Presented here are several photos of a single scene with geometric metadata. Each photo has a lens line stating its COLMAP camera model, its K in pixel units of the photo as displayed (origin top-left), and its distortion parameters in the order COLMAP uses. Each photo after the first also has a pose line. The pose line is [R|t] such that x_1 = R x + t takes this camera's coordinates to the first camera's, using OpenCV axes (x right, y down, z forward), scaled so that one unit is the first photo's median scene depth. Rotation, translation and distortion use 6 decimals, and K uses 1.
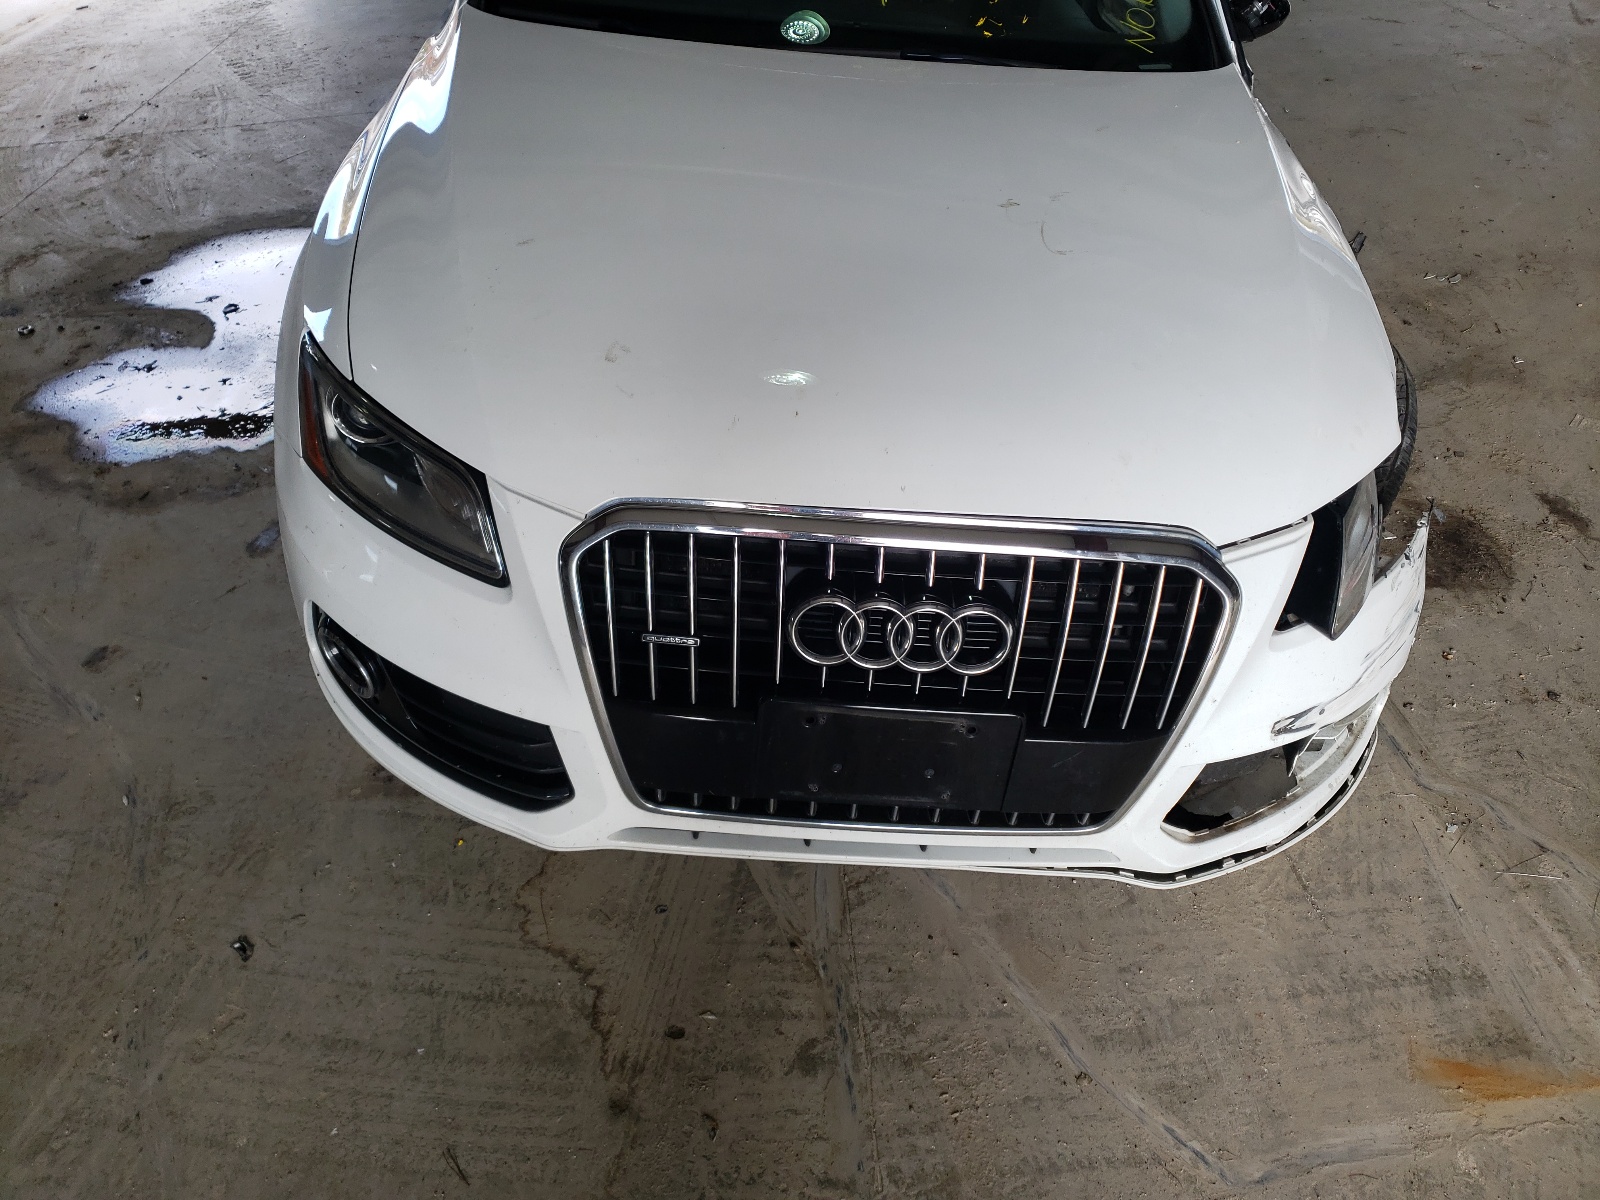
lens RADIAL K [[1261.6, 0, 798.8], [0, 1261.6, 554.4], [0, 0, 1]] dist [0.017818, 0.001421]
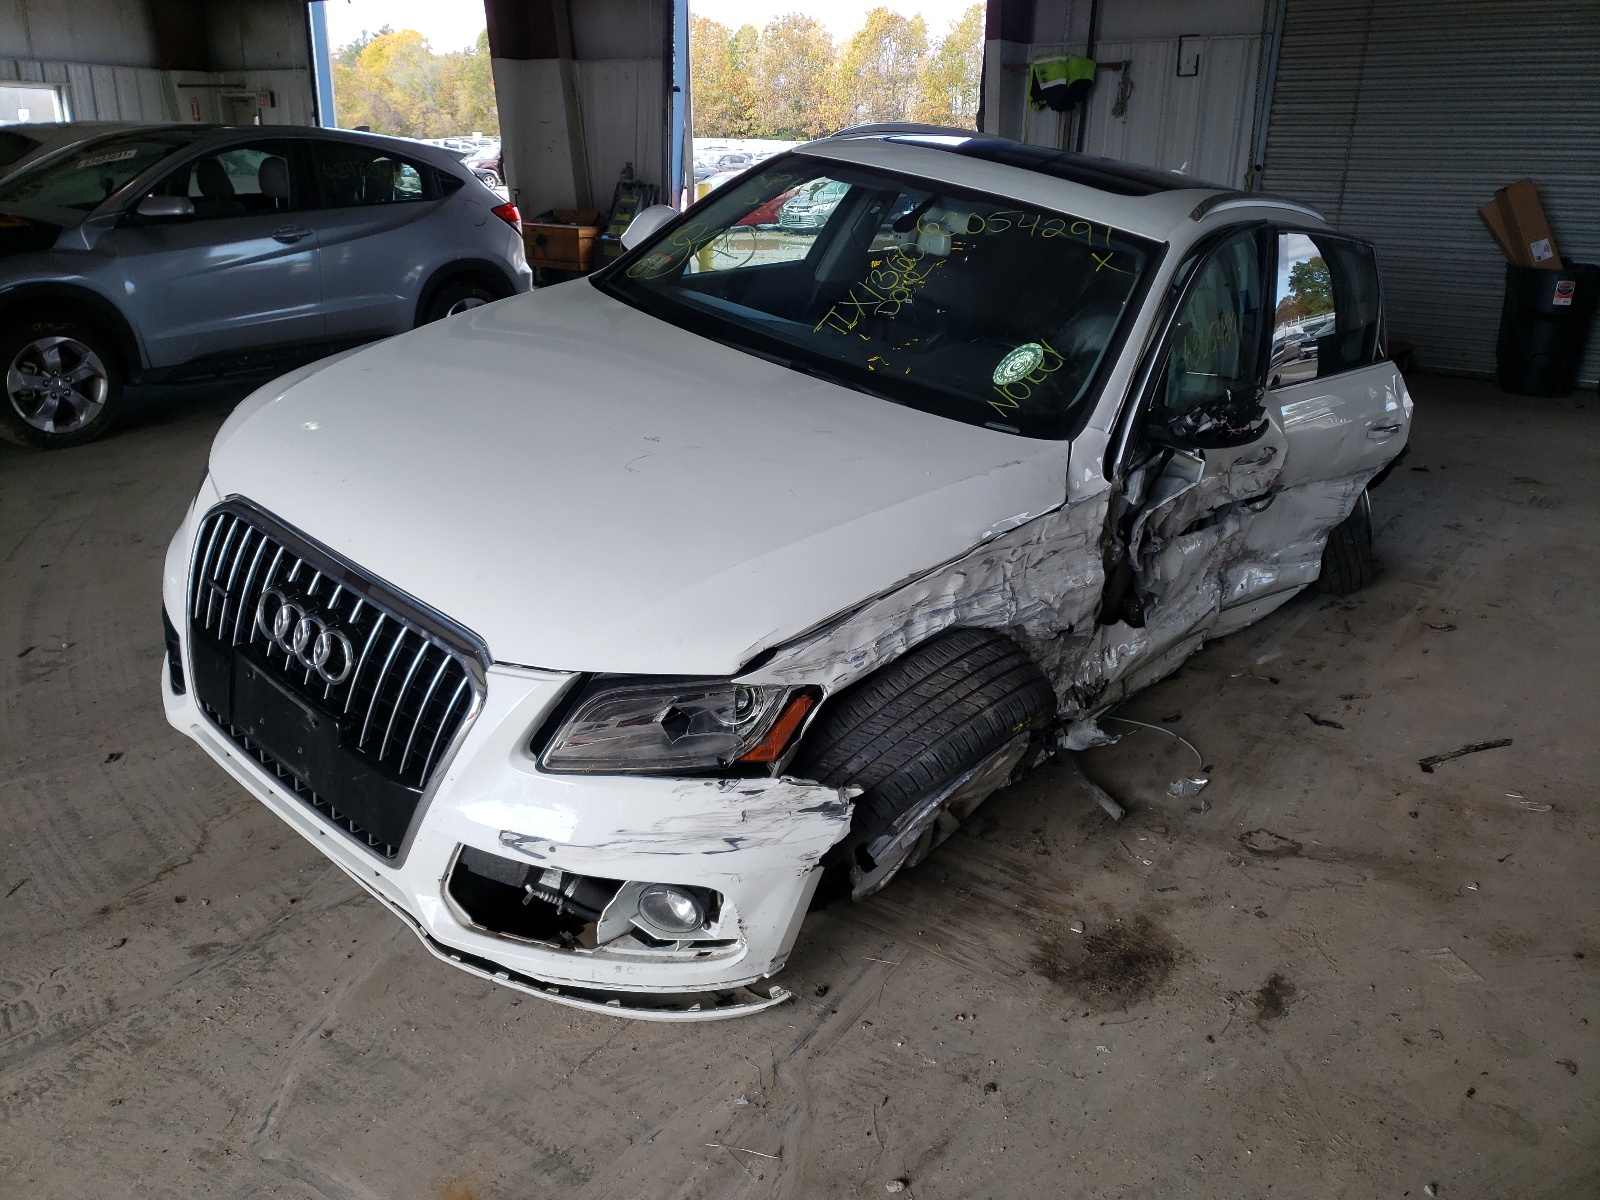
lens RADIAL K [[1261.7, 0, 800.0], [0, 1261.7, 600.0], [0, 0, 1]] dist [0.046782, 0.006424]
pose [[0.768176, 0.305778, -0.562499, 1.142426], [-0.443198, 0.888011, -0.122525, -0.036273], [0.462040, 0.343419, 0.817669, 0.075533]]
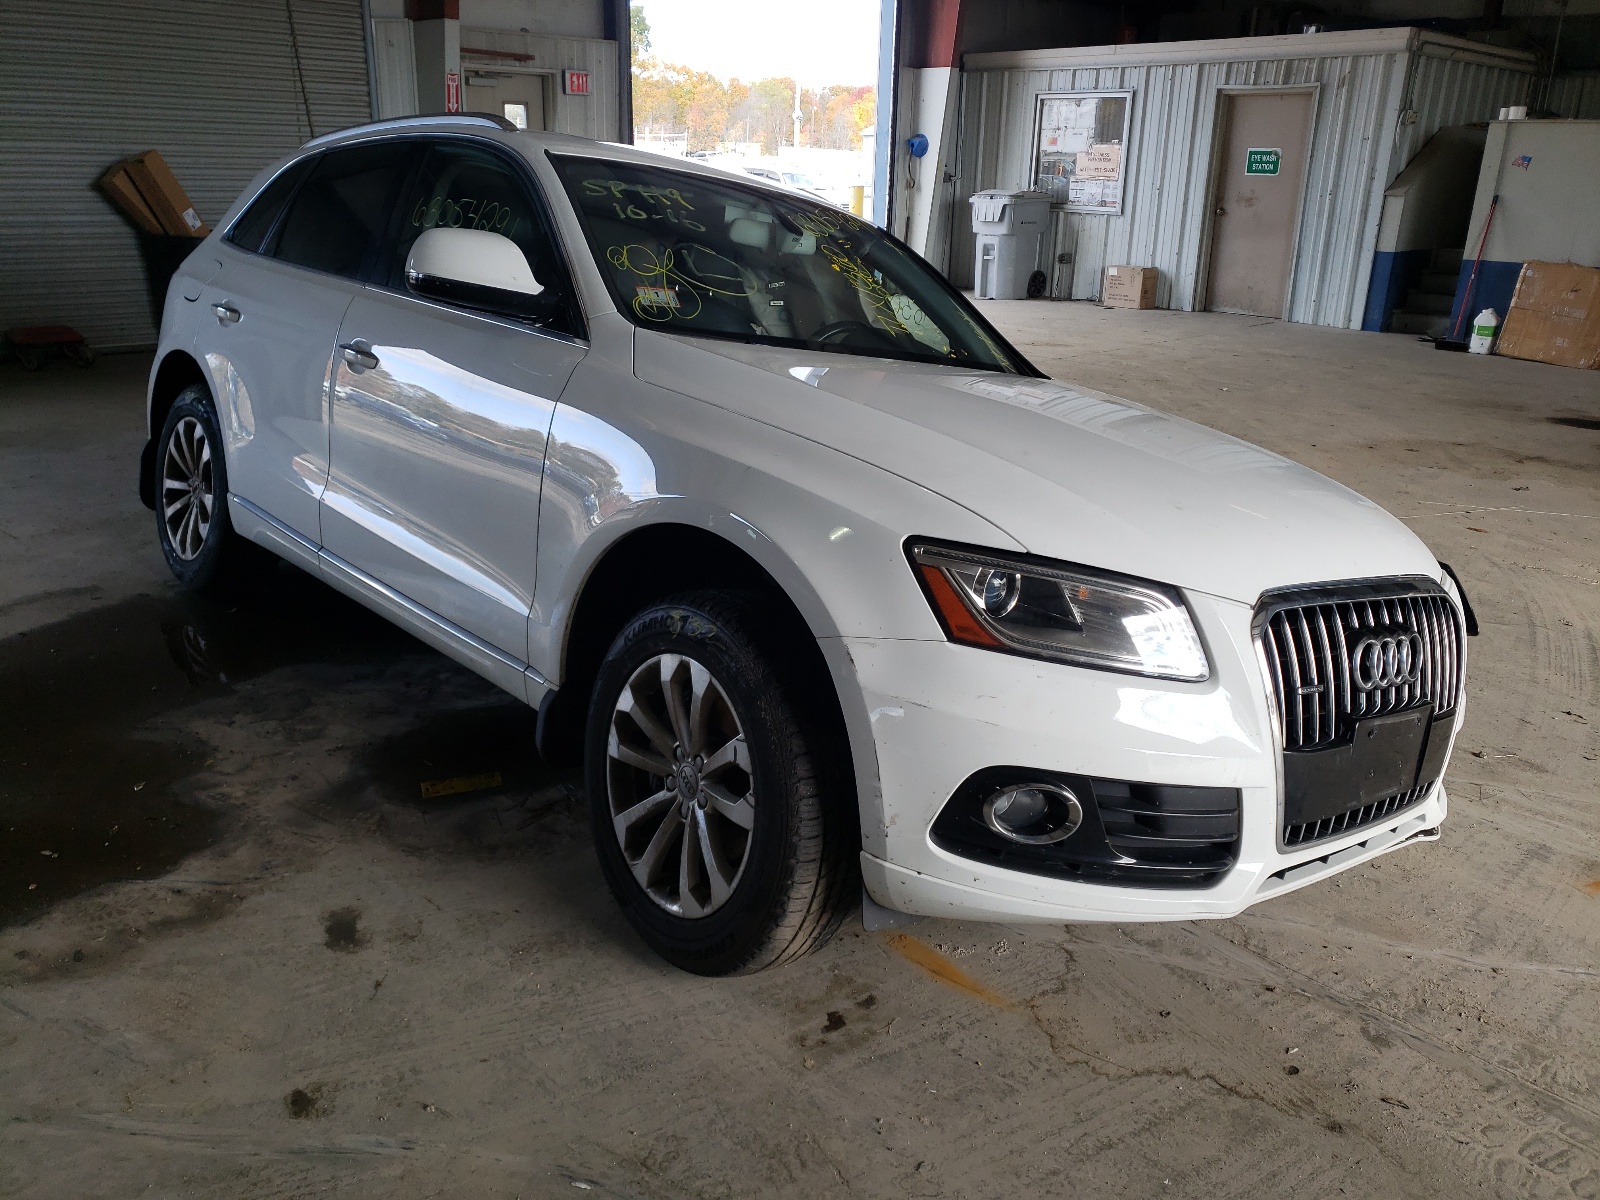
lens RADIAL K [[1237.7, 0, 800.0], [0, 1237.7, 600.0], [0, 0, 1]] dist [0.029610, -0.008361]
pose [[0.758552, -0.124684, 0.639573, -1.178258], [0.309577, 0.932634, -0.185351, 0.047755], [-0.573377, 0.338596, 0.746051, 0.265603]]
